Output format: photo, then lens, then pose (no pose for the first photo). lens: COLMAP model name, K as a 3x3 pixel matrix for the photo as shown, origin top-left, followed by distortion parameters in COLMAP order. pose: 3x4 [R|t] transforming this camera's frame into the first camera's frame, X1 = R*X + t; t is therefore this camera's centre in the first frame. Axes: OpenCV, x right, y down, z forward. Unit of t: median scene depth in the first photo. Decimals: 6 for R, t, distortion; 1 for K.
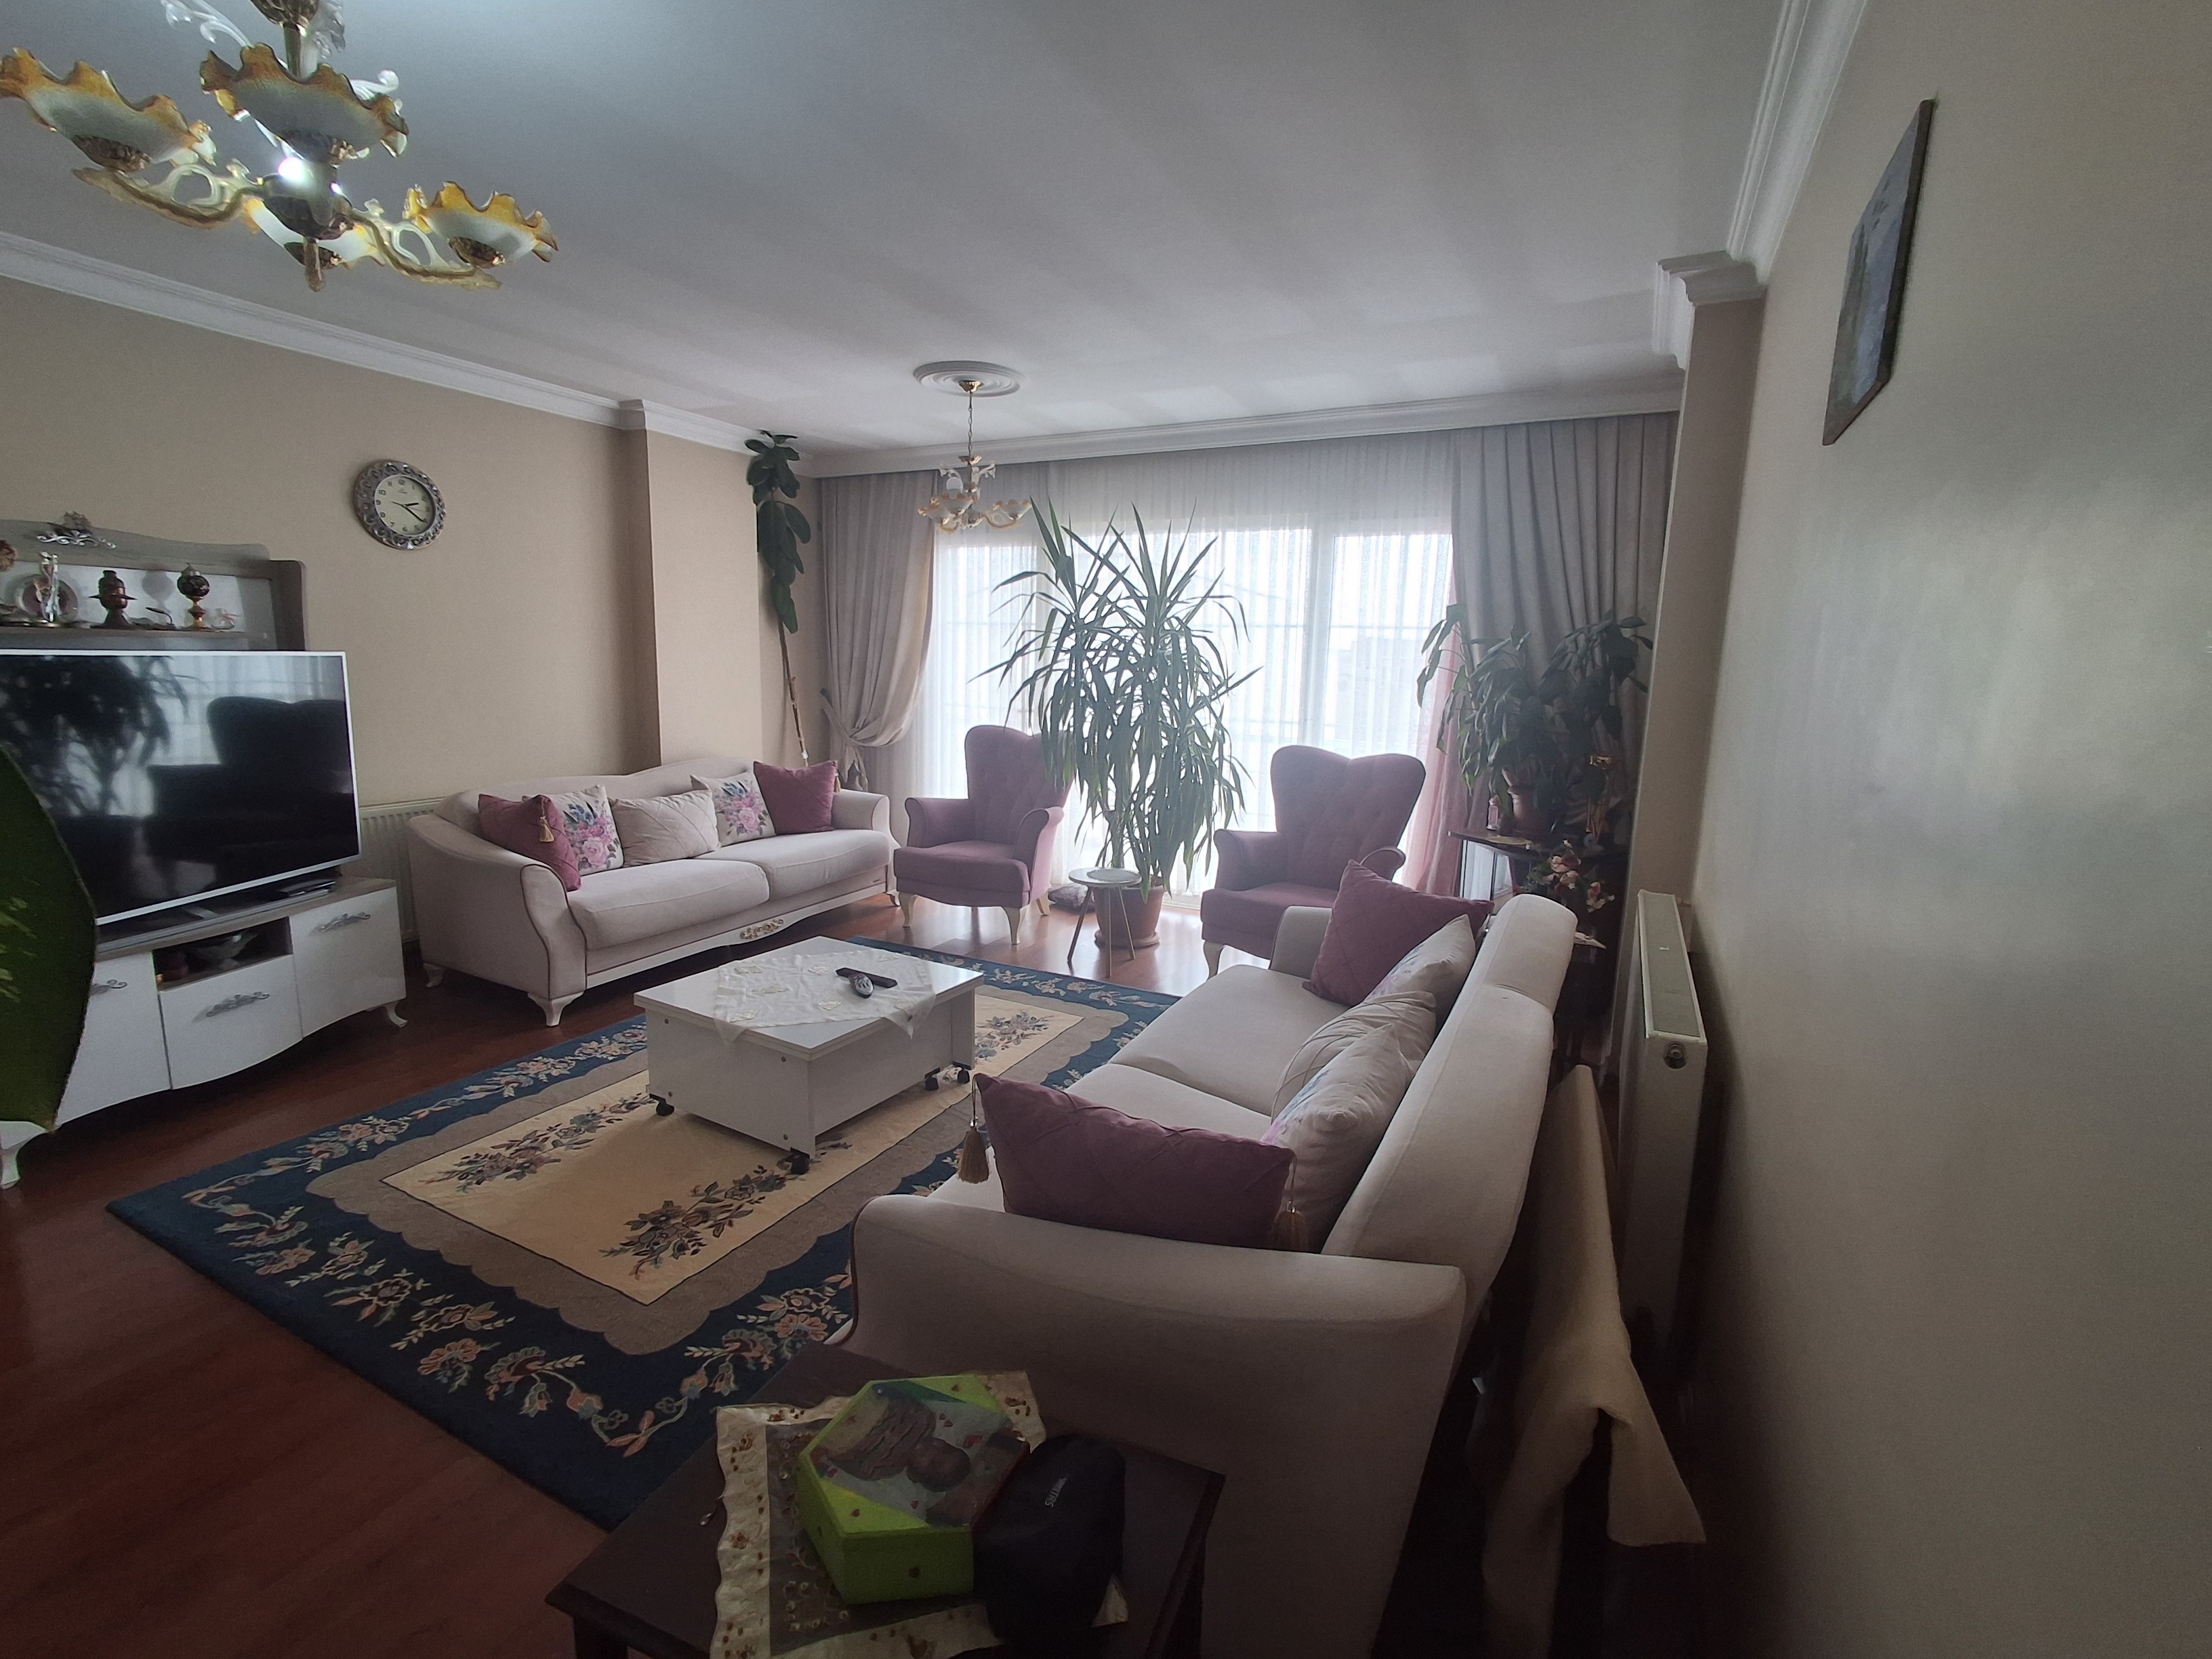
lens RADIAL K [[999.9, 0, 1088.8], [0, 999.9, 818.8], [0, 0, 1]] dist [-0.004619, -0.000571]
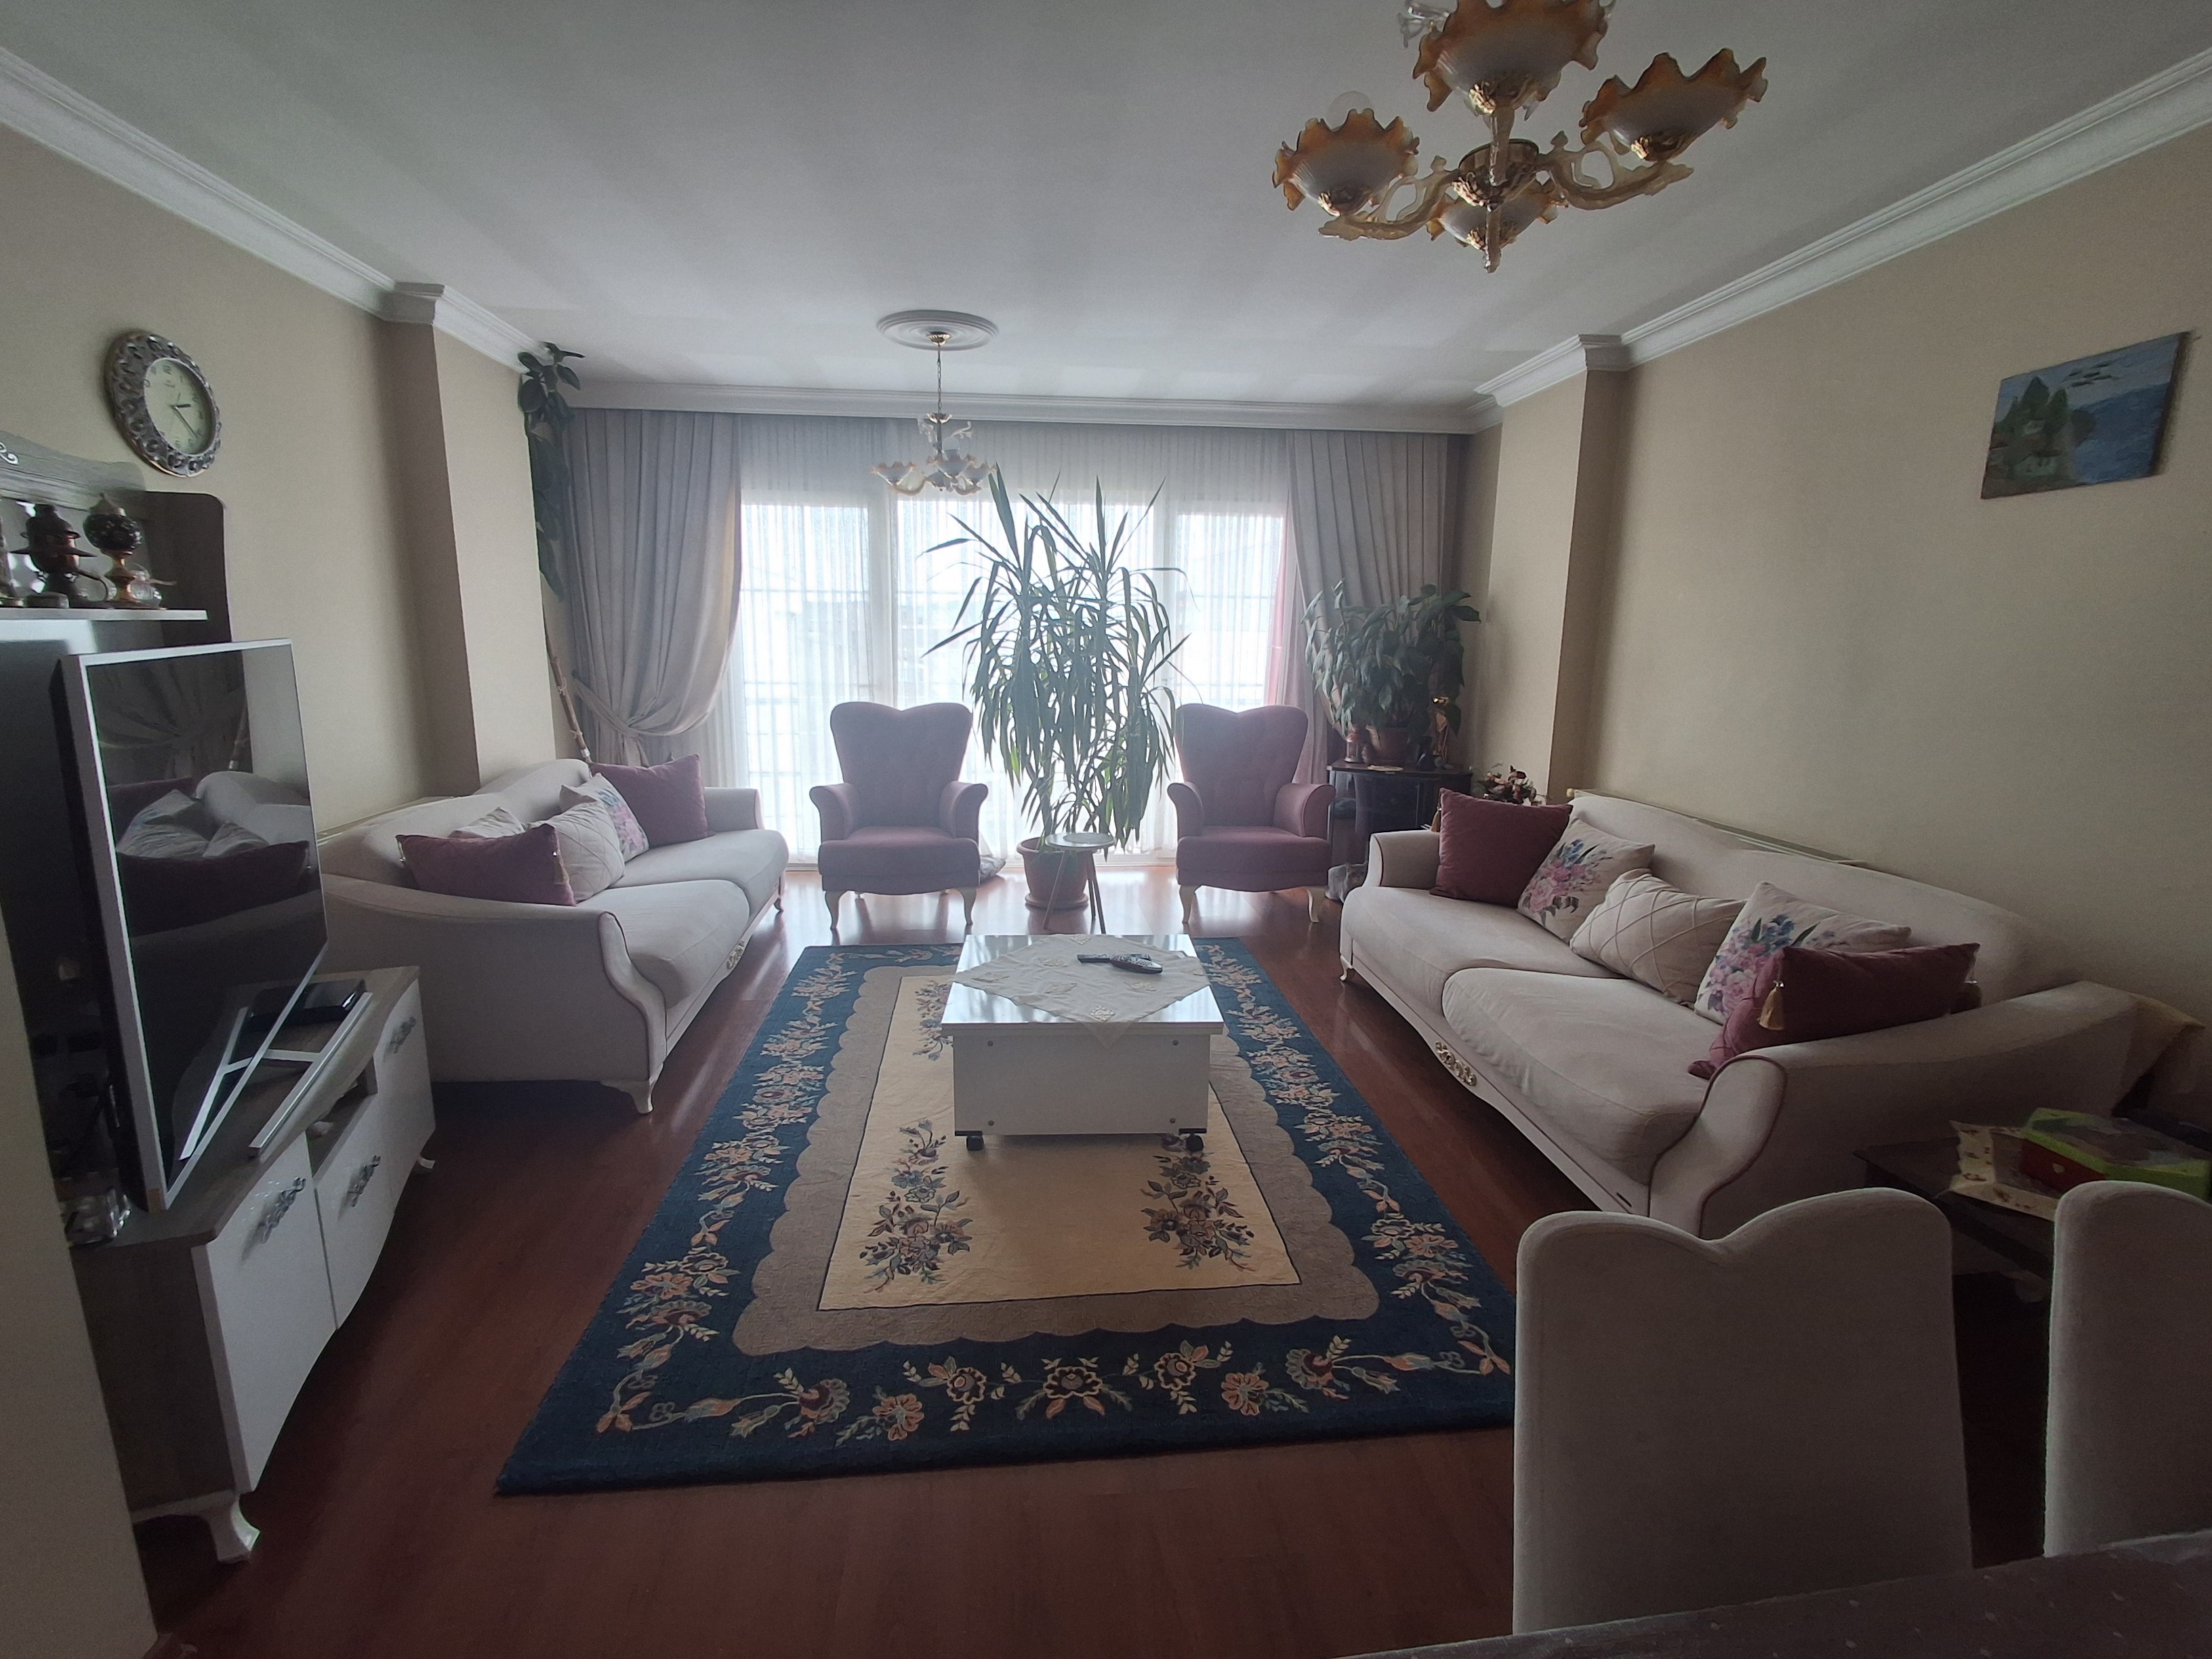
lens RADIAL K [[999.7, 0, 1090.5], [0, 999.7, 822.7], [0, 0, 1]] dist [-0.013868, 0.011470]
pose [[0.836058, -0.121488, 0.535021, -0.744326], [0.099170, 0.992576, 0.070416, -0.045501], [-0.539603, -0.005814, 0.841899, 0.181296]]
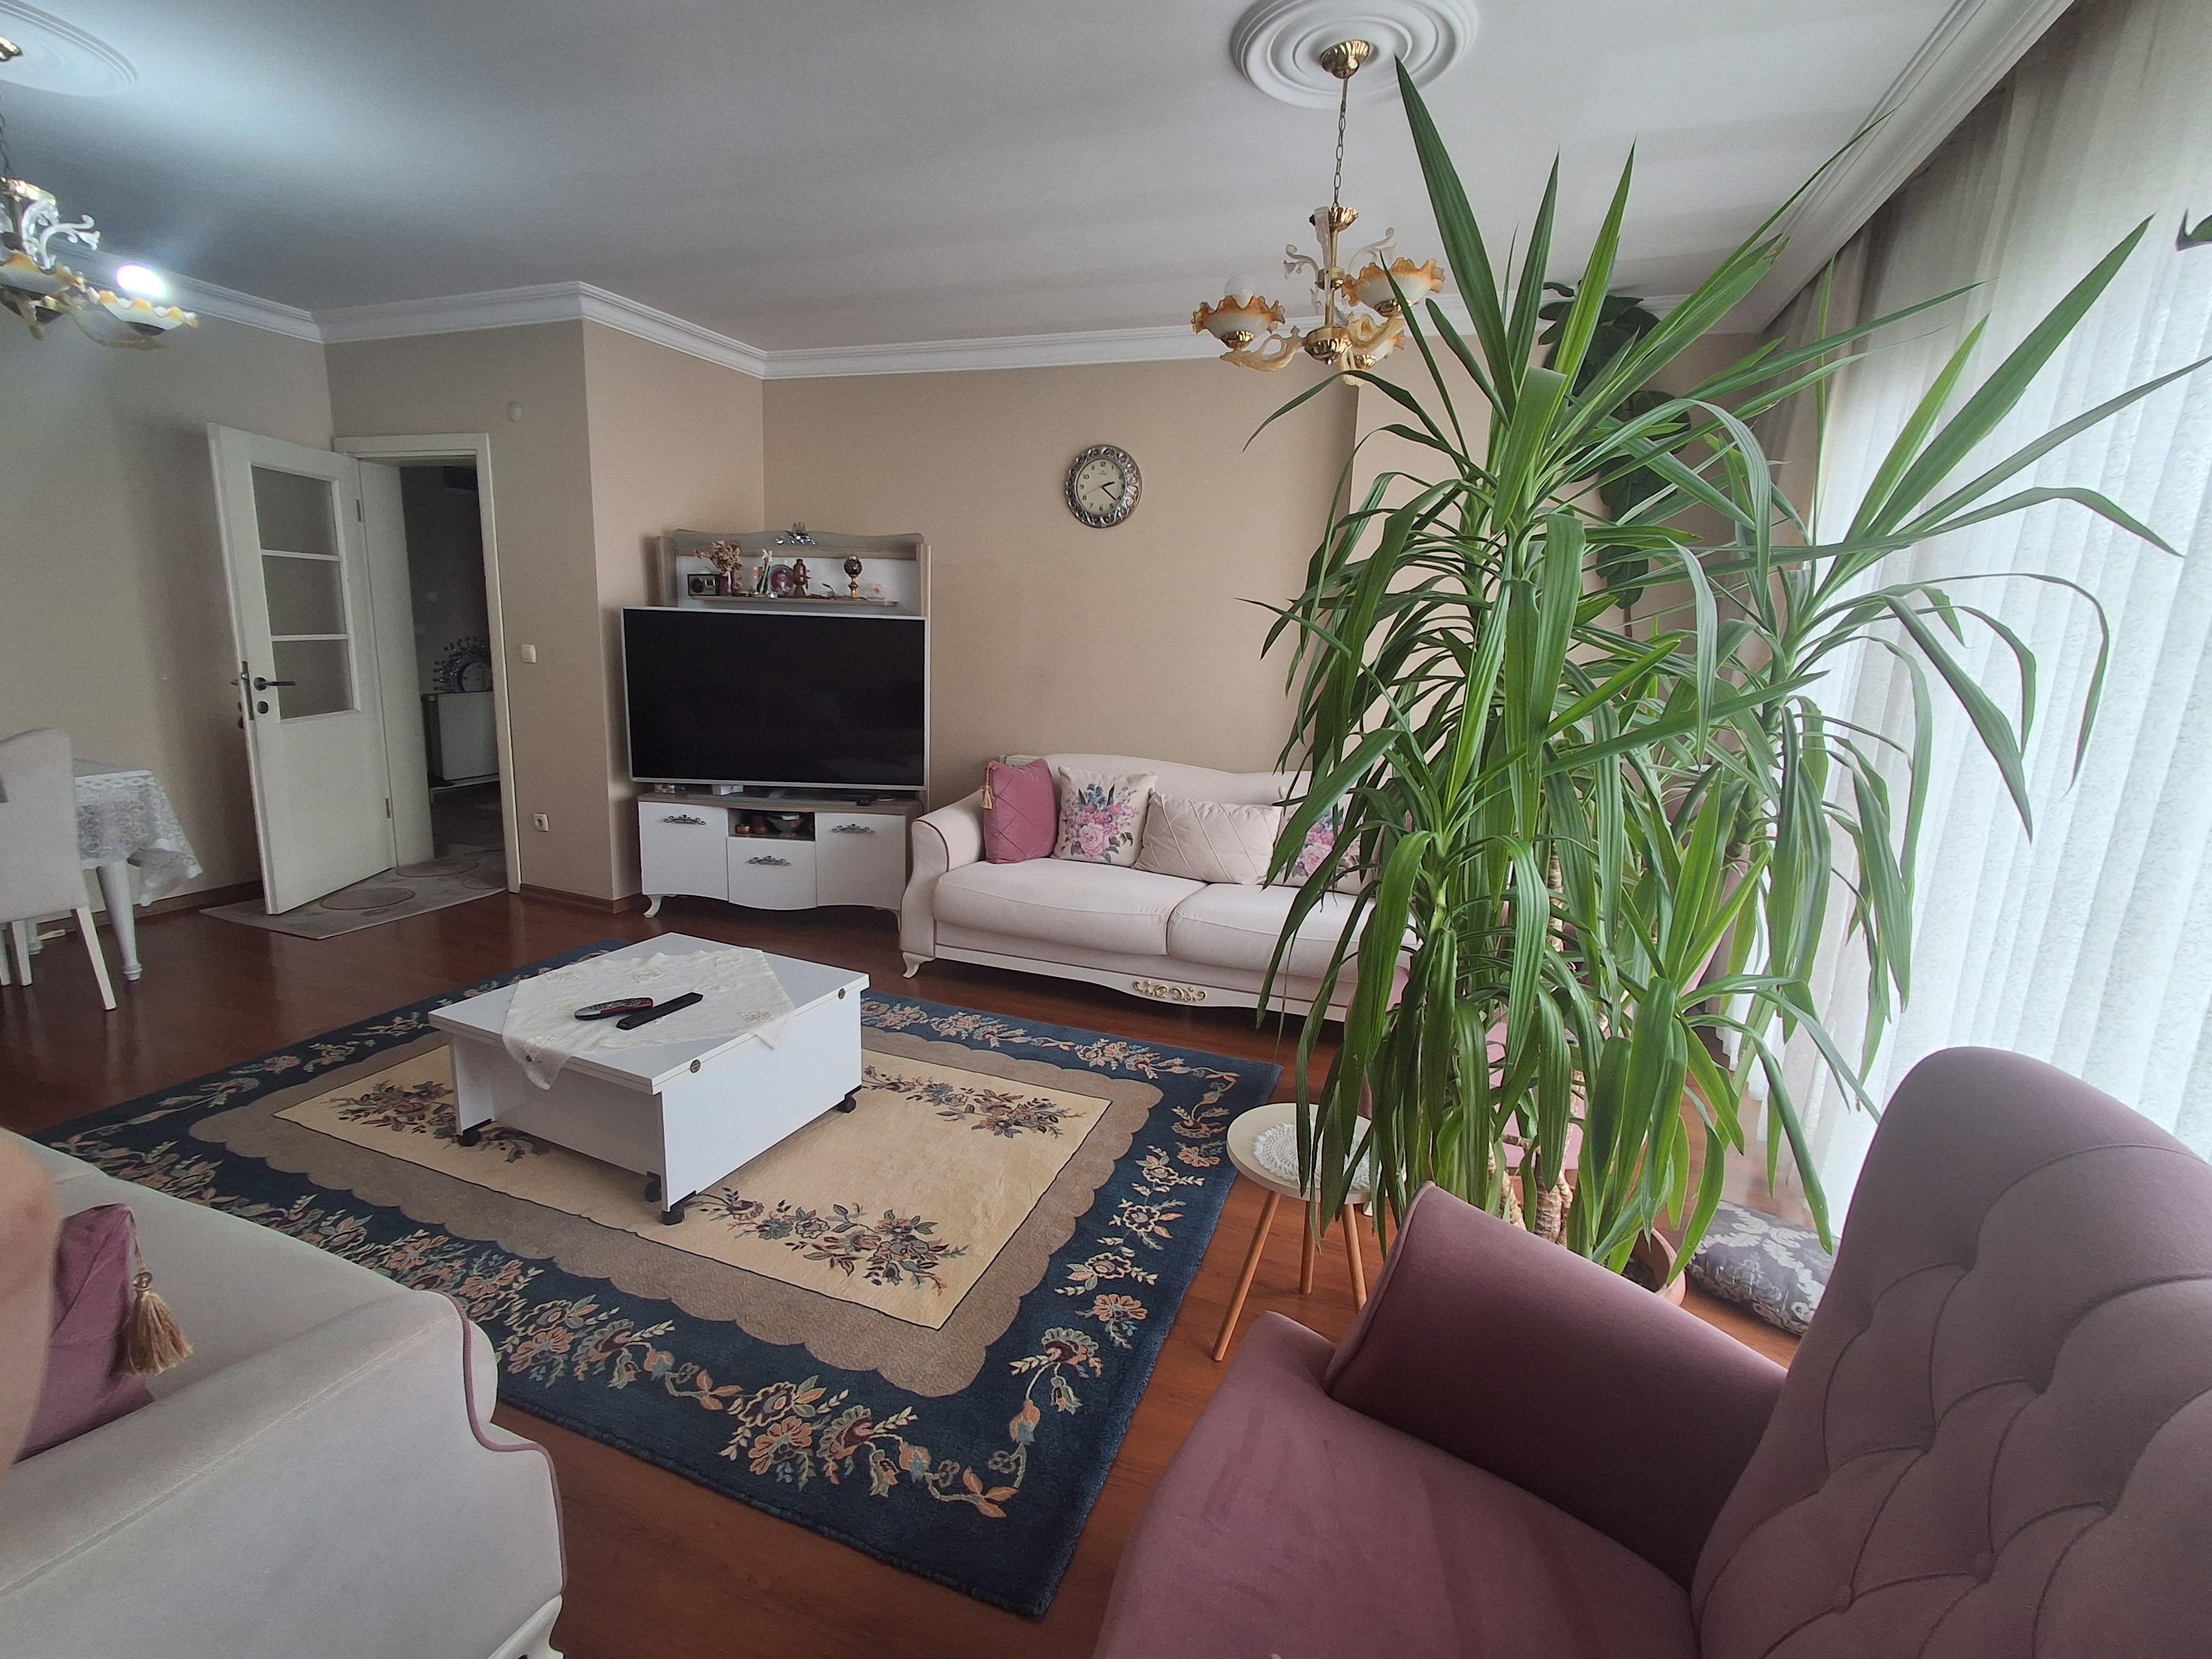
lens RADIAL K [[999.9, 0, 1088.8], [0, 999.9, 818.8], [0, 0, 1]] dist [-0.004619, -0.000571]
pose [[0.115503, 0.175232, -0.977728, 0.546955], [-0.196909, 0.968821, 0.150374, -0.168099], [0.973594, 0.175154, 0.146406, 1.172188]]
